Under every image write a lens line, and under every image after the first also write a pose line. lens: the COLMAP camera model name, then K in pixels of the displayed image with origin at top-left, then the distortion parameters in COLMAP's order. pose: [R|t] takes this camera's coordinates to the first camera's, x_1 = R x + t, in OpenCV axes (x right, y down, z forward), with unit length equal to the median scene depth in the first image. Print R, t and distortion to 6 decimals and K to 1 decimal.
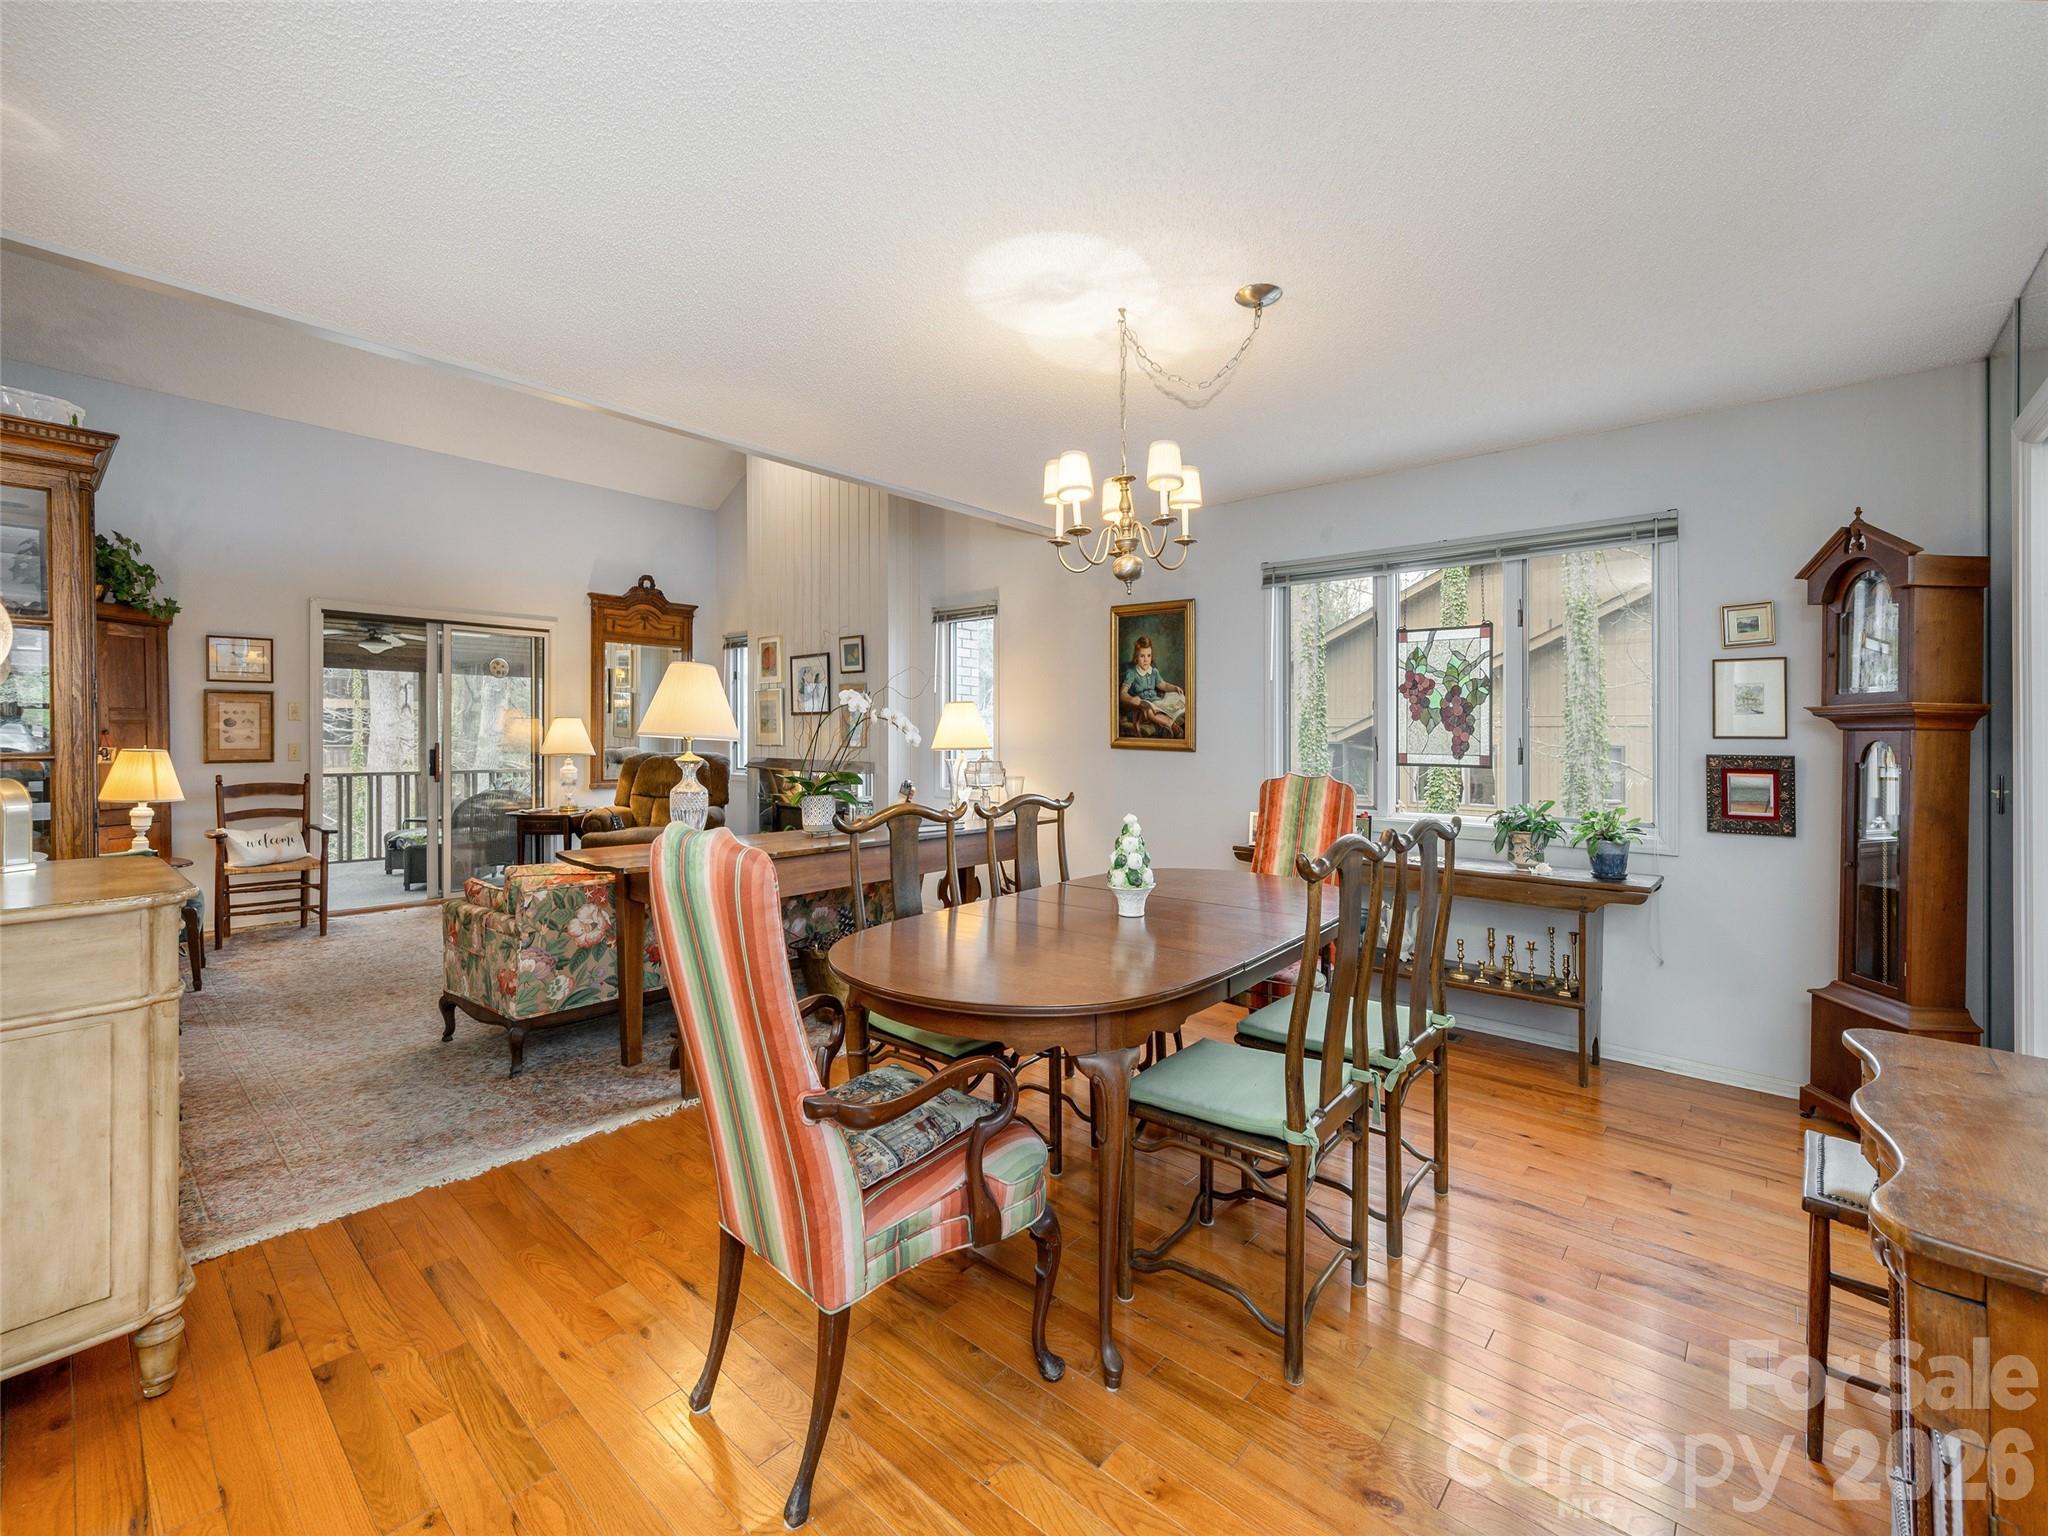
lens RADIAL K [[825.1, 0, 1057.4], [0, 825.1, 745.0], [0, 0, 1]] dist [0.000838, 0.000618]
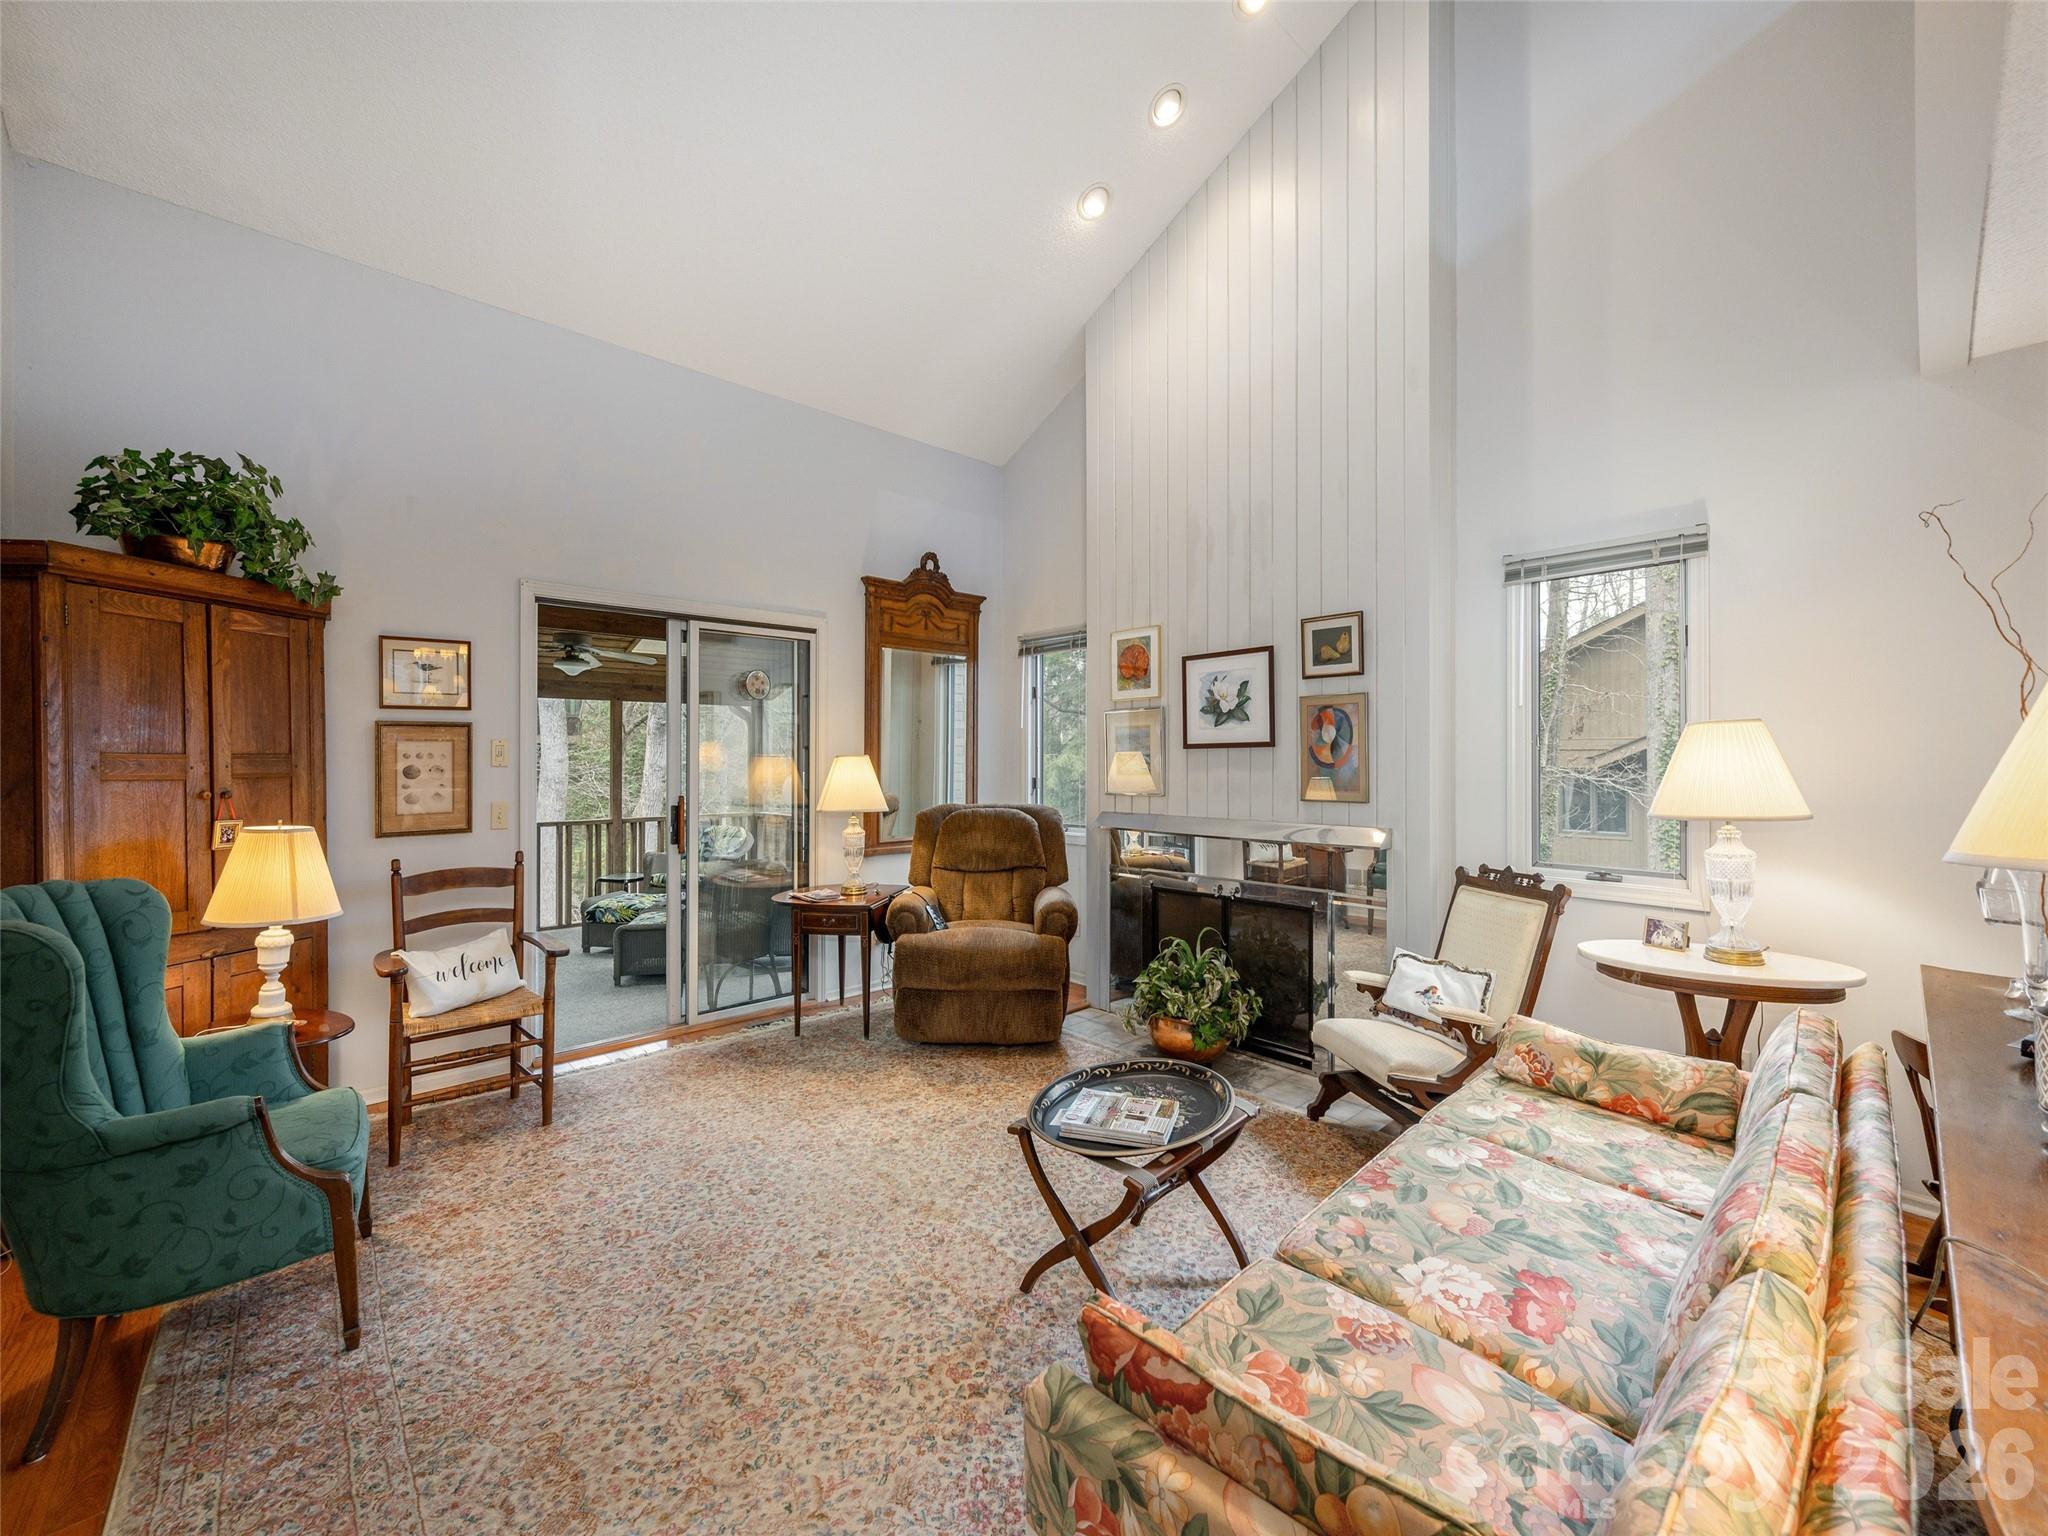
lens RADIAL K [[815.6, 0, 1020.9], [0, 815.6, 760.7], [0, 0, 1]] dist [0.001427, -0.000492]
pose [[0.989620, -0.009689, -0.143384, -0.468098], [0.007931, 0.999886, -0.012826, -0.025835], [0.143492, 0.011556, 0.989584, 0.466225]]
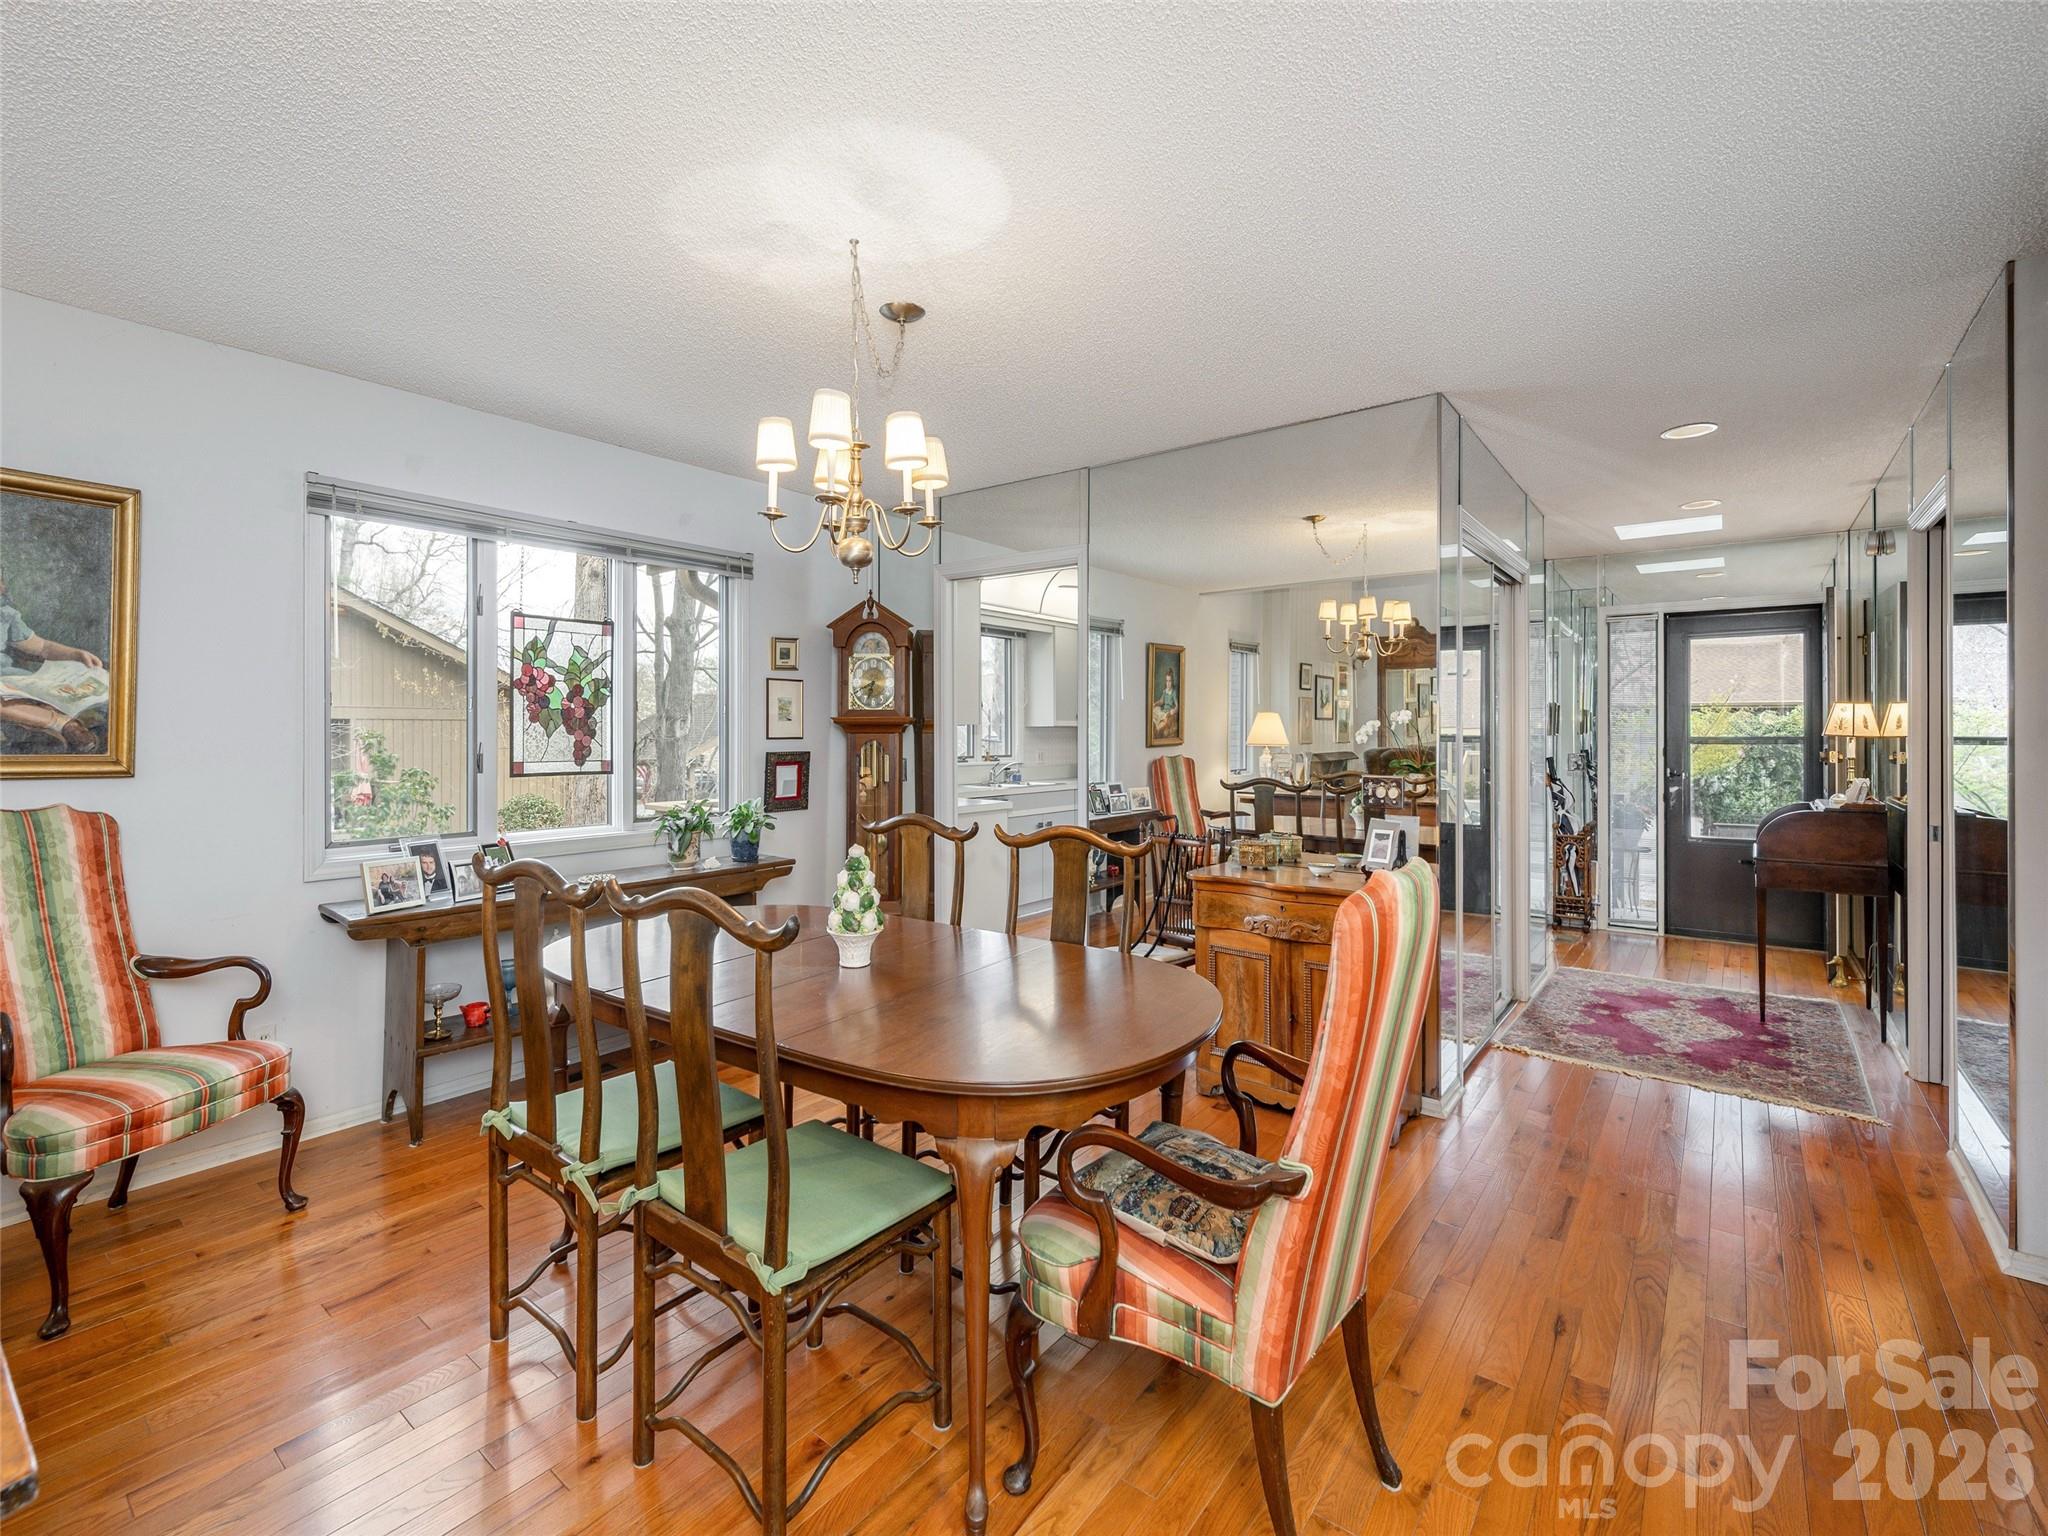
lens RADIAL K [[923.4, 0, 1021.9], [0, 923.4, 730.9], [0, 0, 1]] dist [-0.001236, -0.001170]
pose [[-0.026547, -0.006765, 0.999625, -0.397135], [0.012455, 0.999897, 0.007097, -0.016443], [-0.999570, 0.012639, -0.026460, 0.397012]]
